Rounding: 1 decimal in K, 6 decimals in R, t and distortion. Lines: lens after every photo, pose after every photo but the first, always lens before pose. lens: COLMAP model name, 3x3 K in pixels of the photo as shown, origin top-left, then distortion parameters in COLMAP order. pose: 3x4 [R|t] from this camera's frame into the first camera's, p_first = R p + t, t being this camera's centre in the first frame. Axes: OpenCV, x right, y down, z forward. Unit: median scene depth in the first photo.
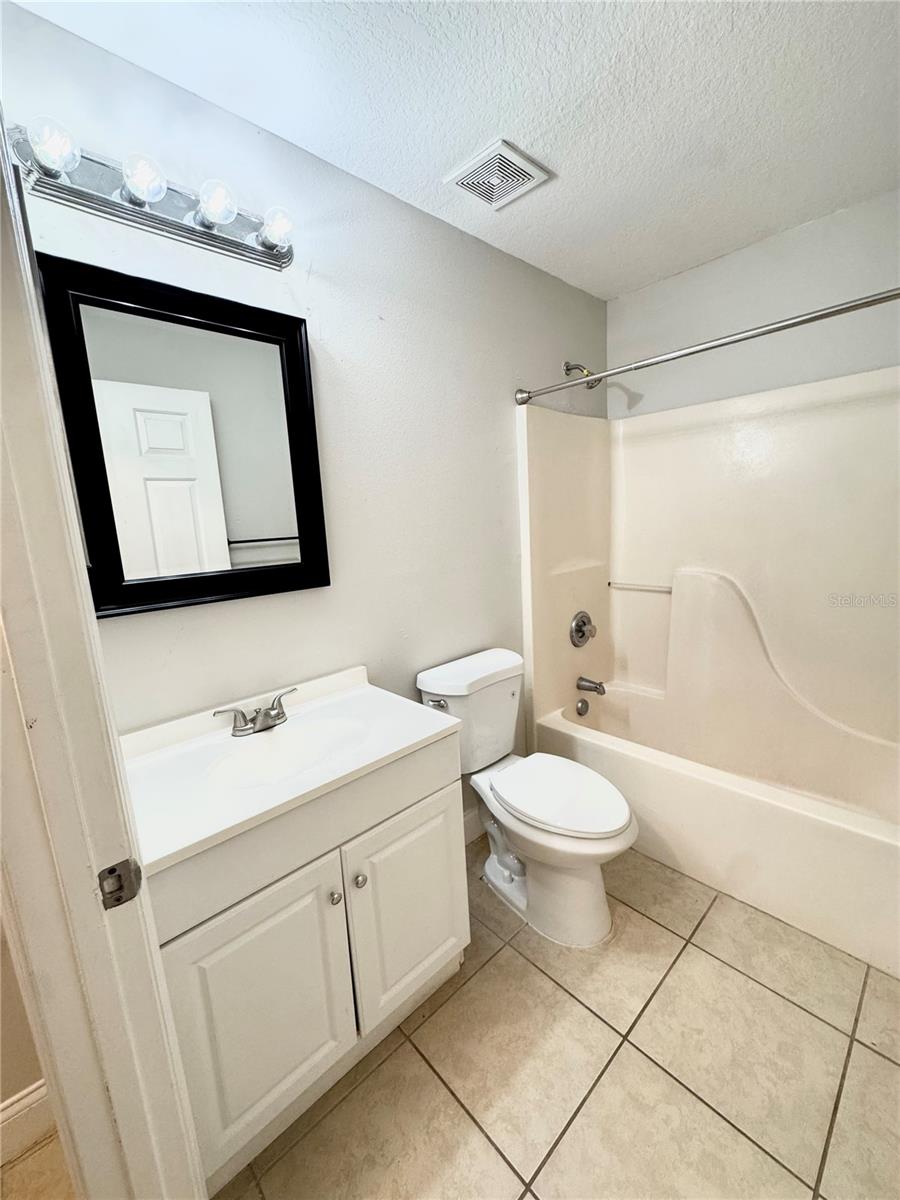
lens RADIAL K [[480.1, 0, 455.6], [0, 480.1, 599.4], [0, 0, 1]] dist [-0.000269, -0.000384]
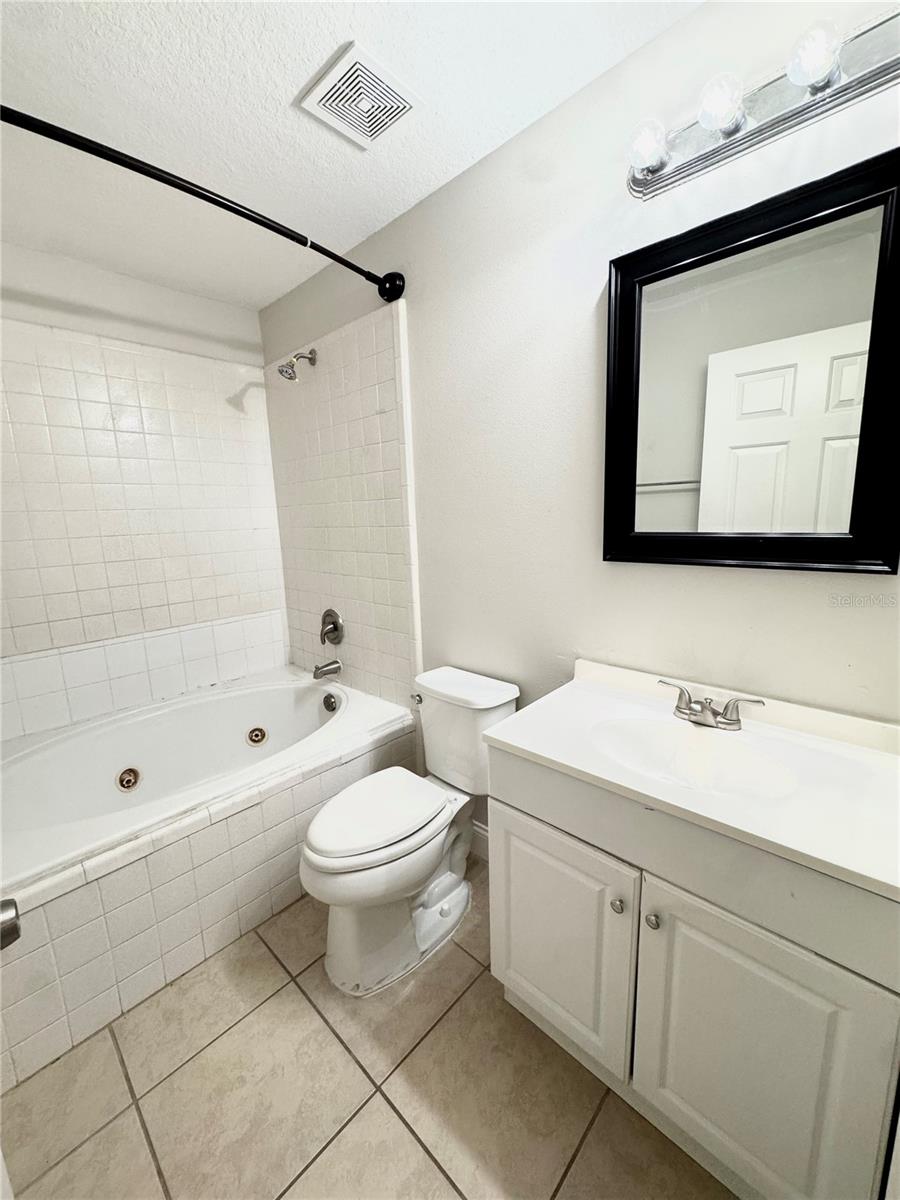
lens RADIAL K [[514.5, 0, 450.0], [0, 514.5, 600.0], [0, 0, 1]] dist [-0.001313, -0.000293]
pose [[0.033562, 0.241390, -0.969848, 0.451851], [-0.131910, 0.962975, 0.235115, -0.109697], [0.990693, 0.120041, 0.064161, 0.469034]]
